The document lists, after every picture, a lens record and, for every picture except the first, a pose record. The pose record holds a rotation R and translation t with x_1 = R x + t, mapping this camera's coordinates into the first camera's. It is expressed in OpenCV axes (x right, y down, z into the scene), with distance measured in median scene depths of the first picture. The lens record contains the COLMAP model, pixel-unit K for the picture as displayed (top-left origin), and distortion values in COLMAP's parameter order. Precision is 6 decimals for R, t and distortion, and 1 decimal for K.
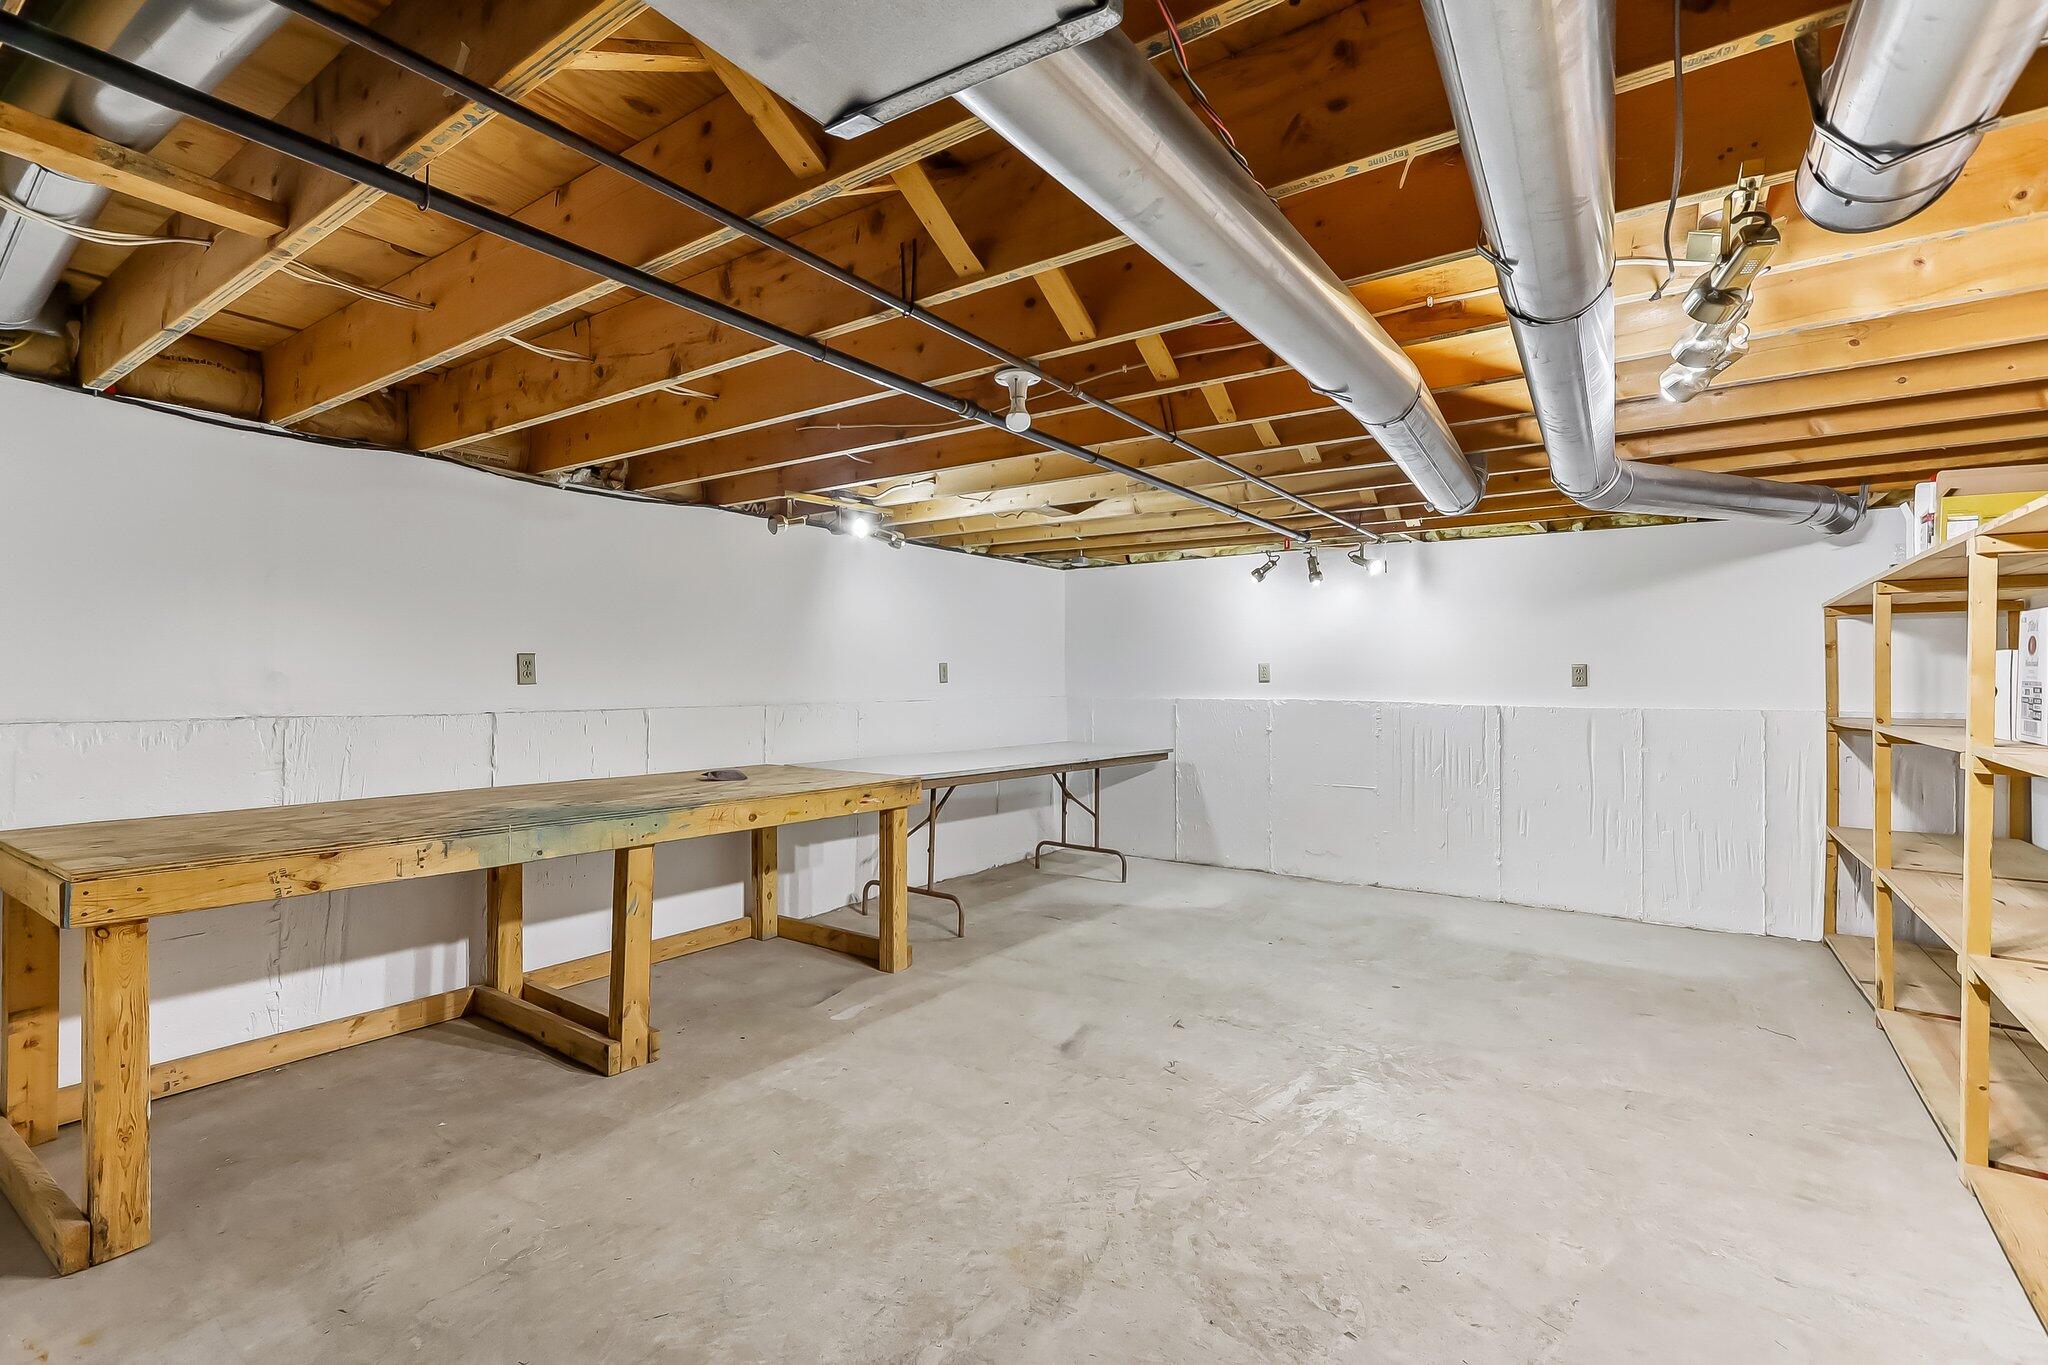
lens RADIAL K [[944.9, 0, 991.3], [0, 944.9, 677.2], [0, 0, 1]] dist [0.001262, 0.001736]
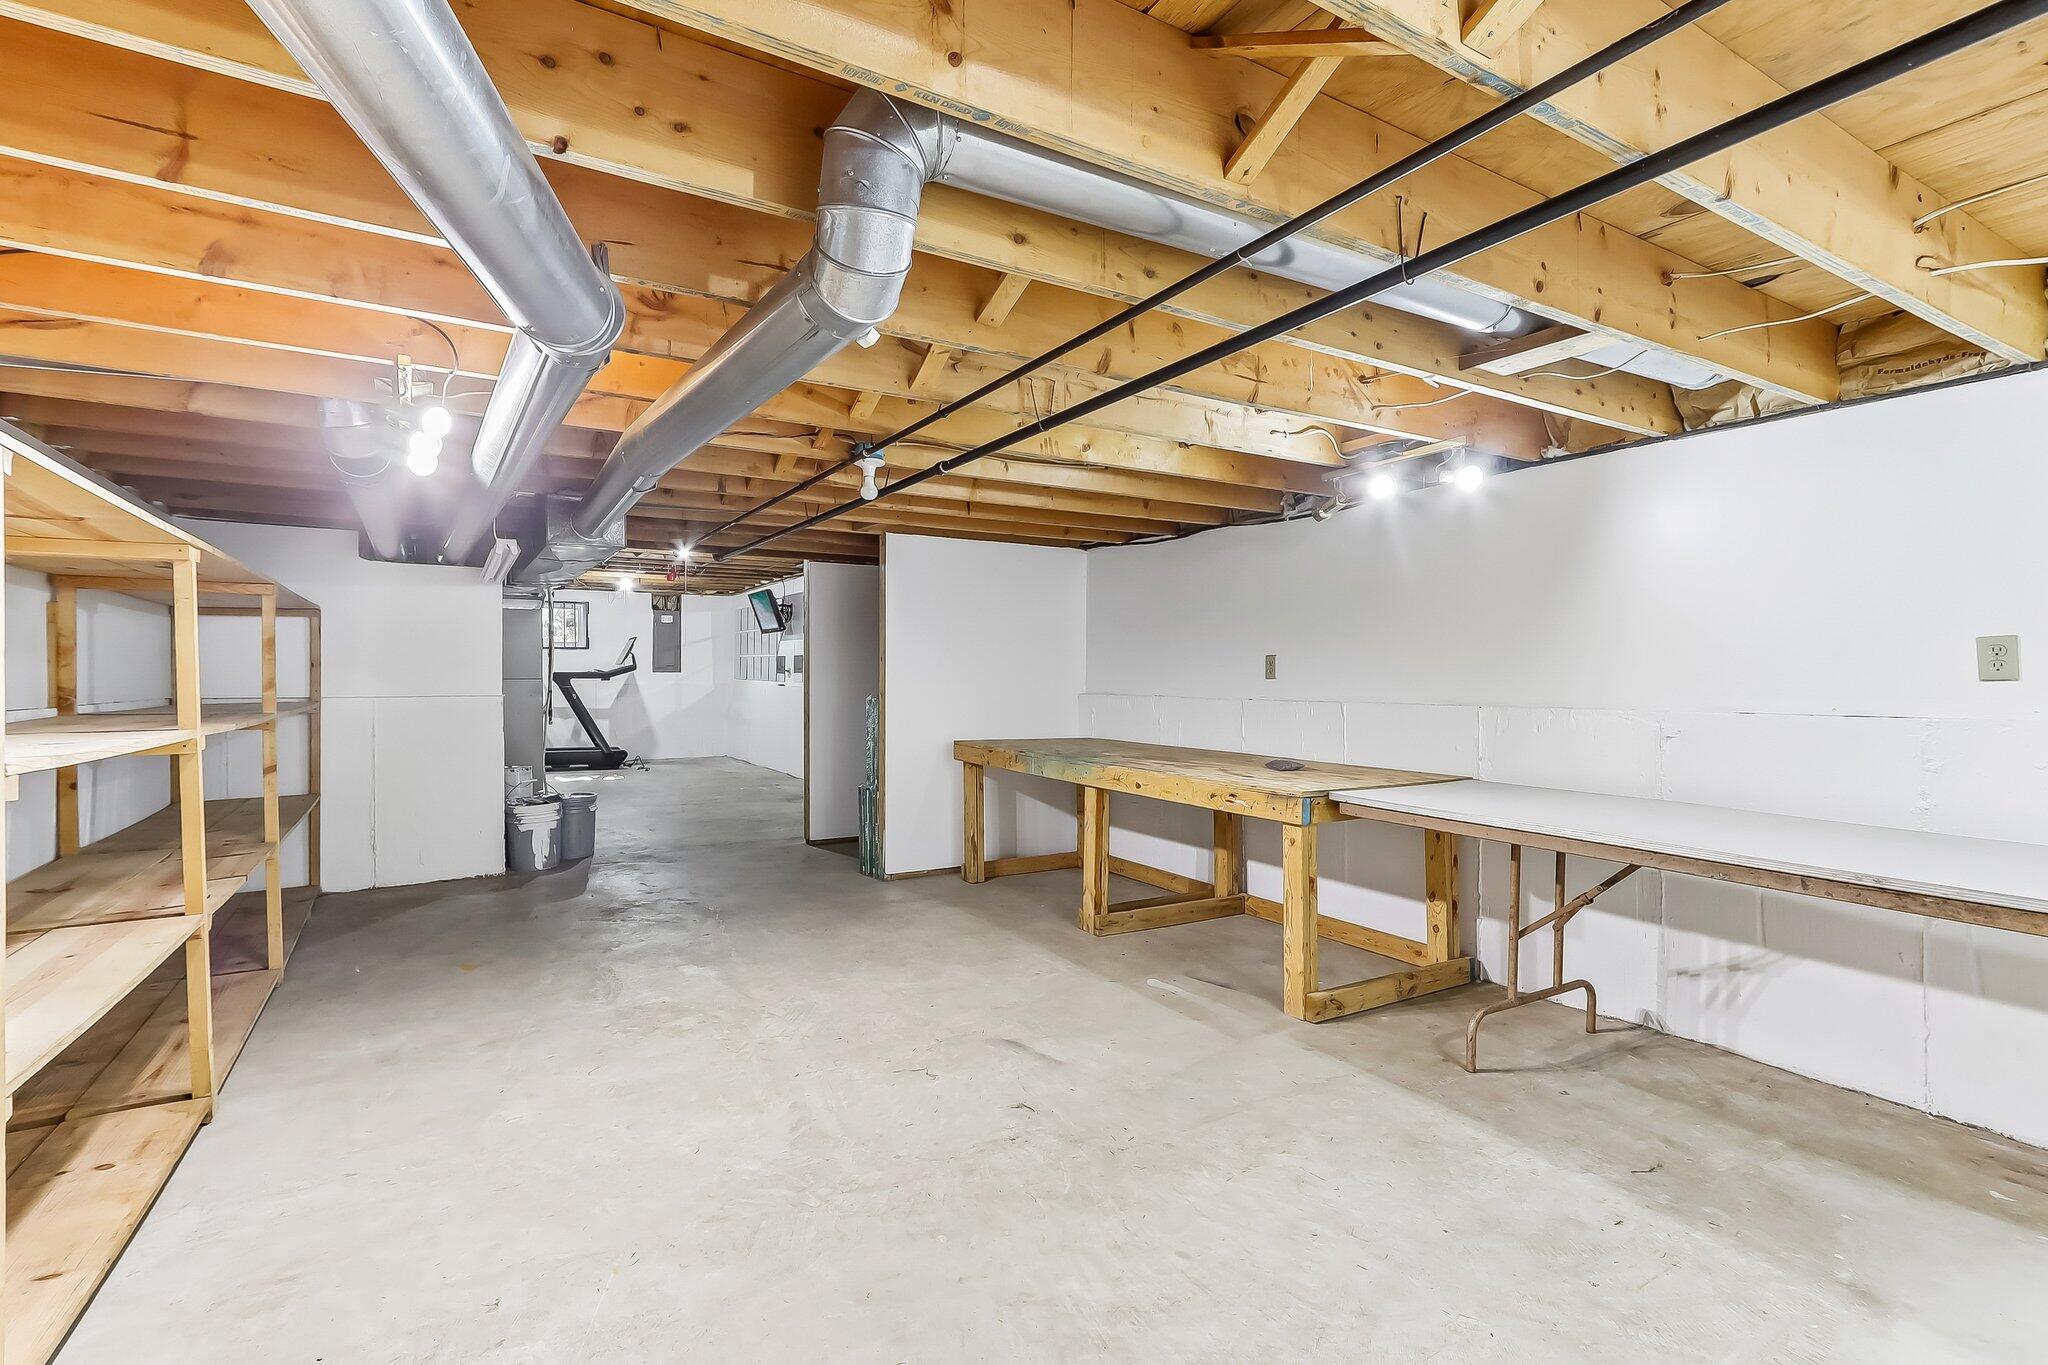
lens RADIAL K [[944.9, 0, 994.1], [0, 944.9, 679.0], [0, 0, 1]] dist [0.001262, 0.001736]
pose [[-0.413065, -0.001212, -0.910701, 0.932684], [-0.000543, 0.999999, -0.001084, 0.009983], [0.910701, 0.000047, -0.413065, 1.309699]]
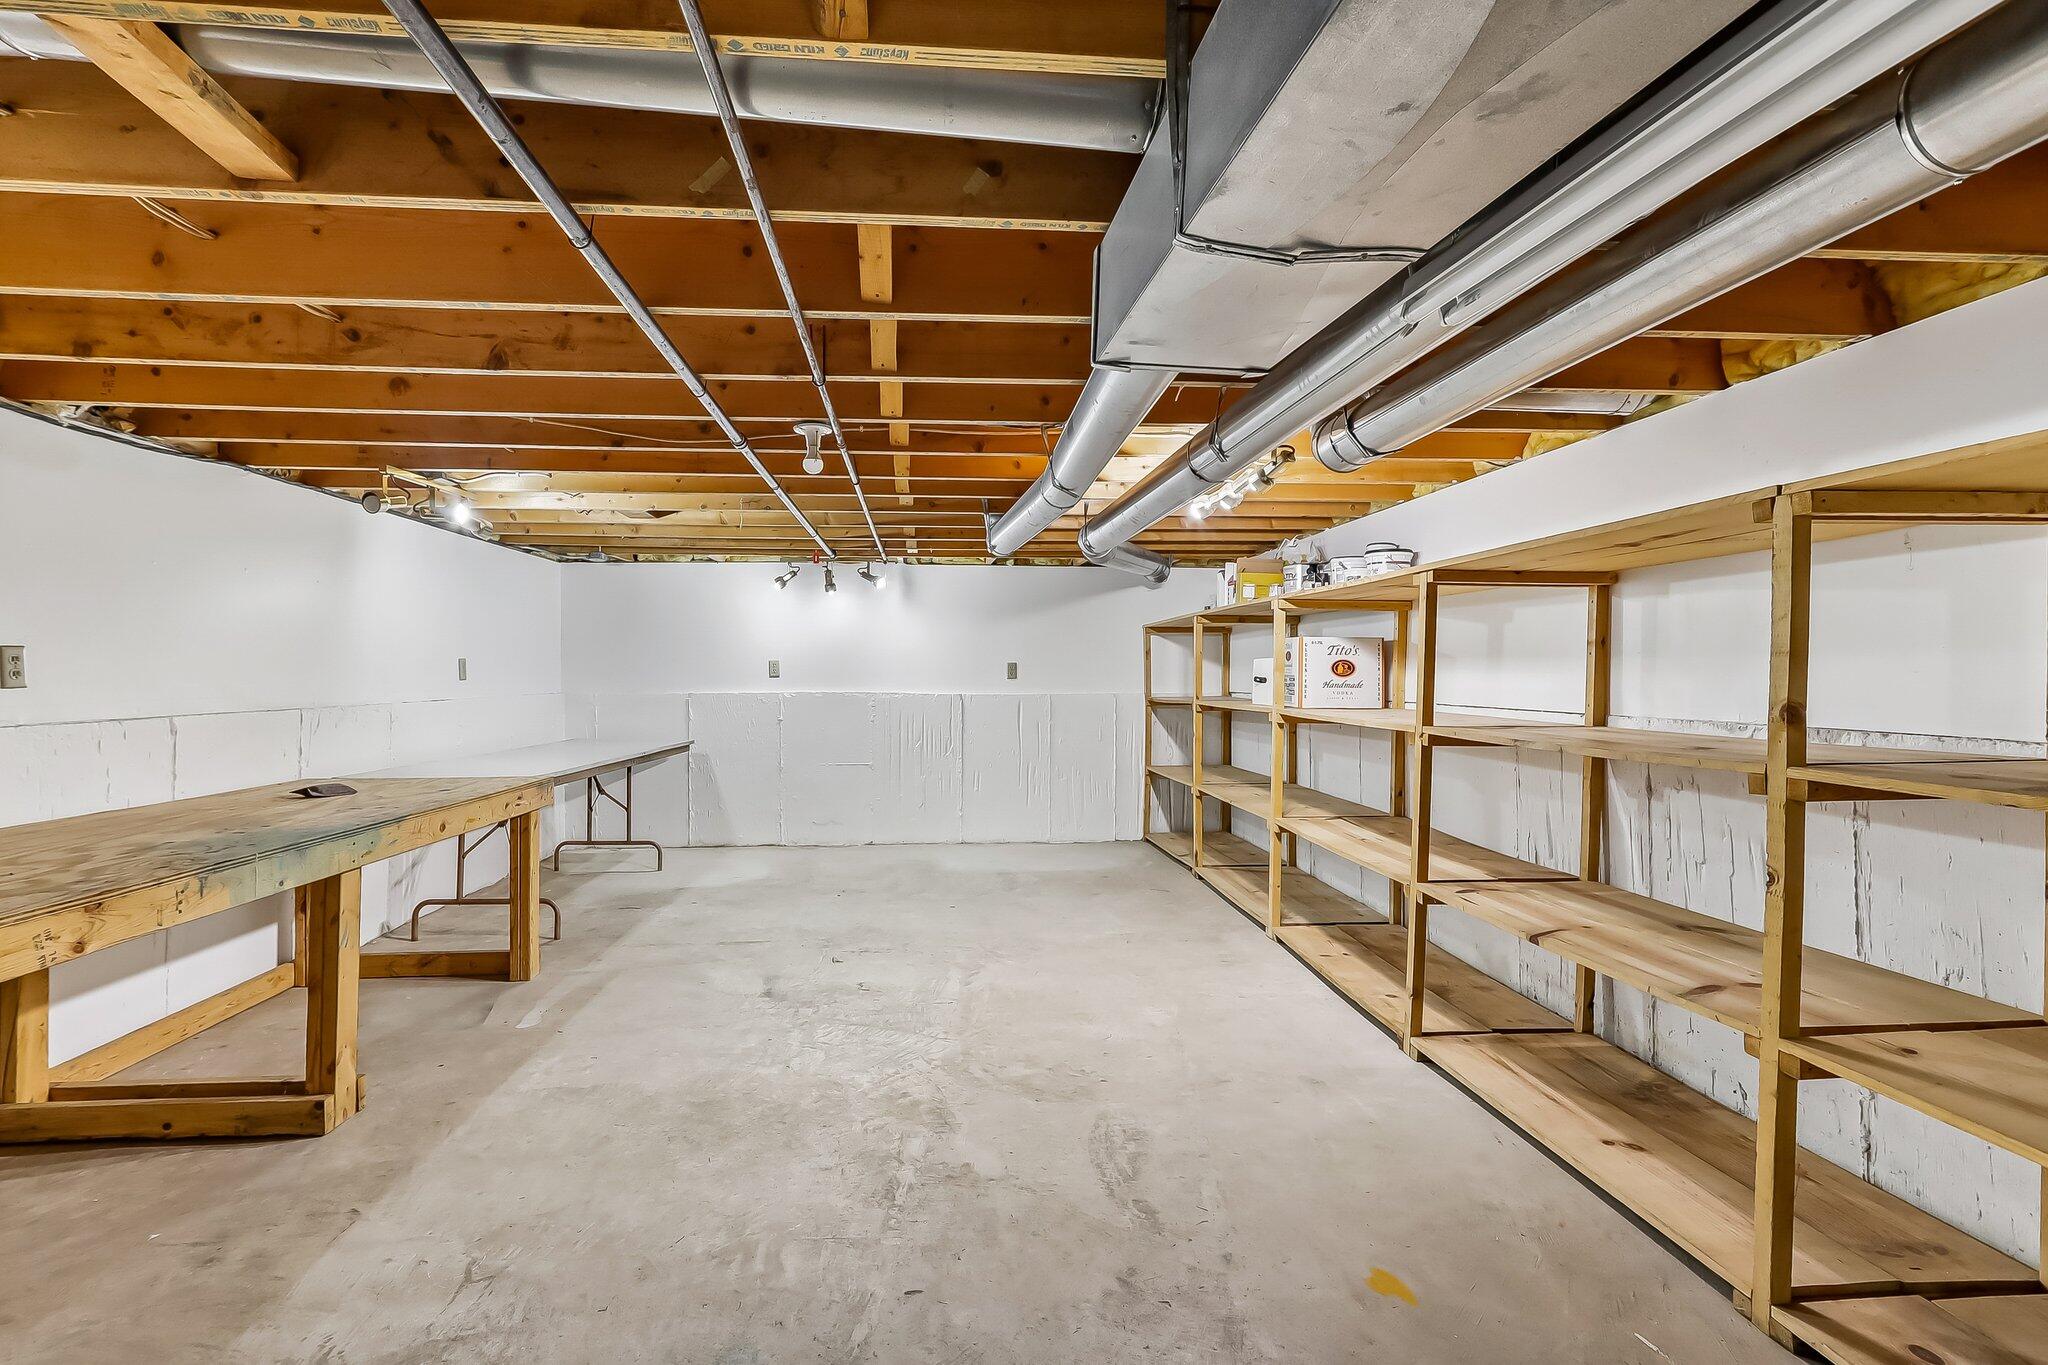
lens RADIAL K [[944.9, 0, 1011.1], [0, 944.9, 674.7], [0, 0, 1]] dist [0.001262, 0.001736]
pose [[0.756978, -0.005408, 0.653418, -0.424870], [0.002876, 0.999984, 0.004945, -0.004736], [-0.653434, -0.001864, 0.756981, -0.064614]]
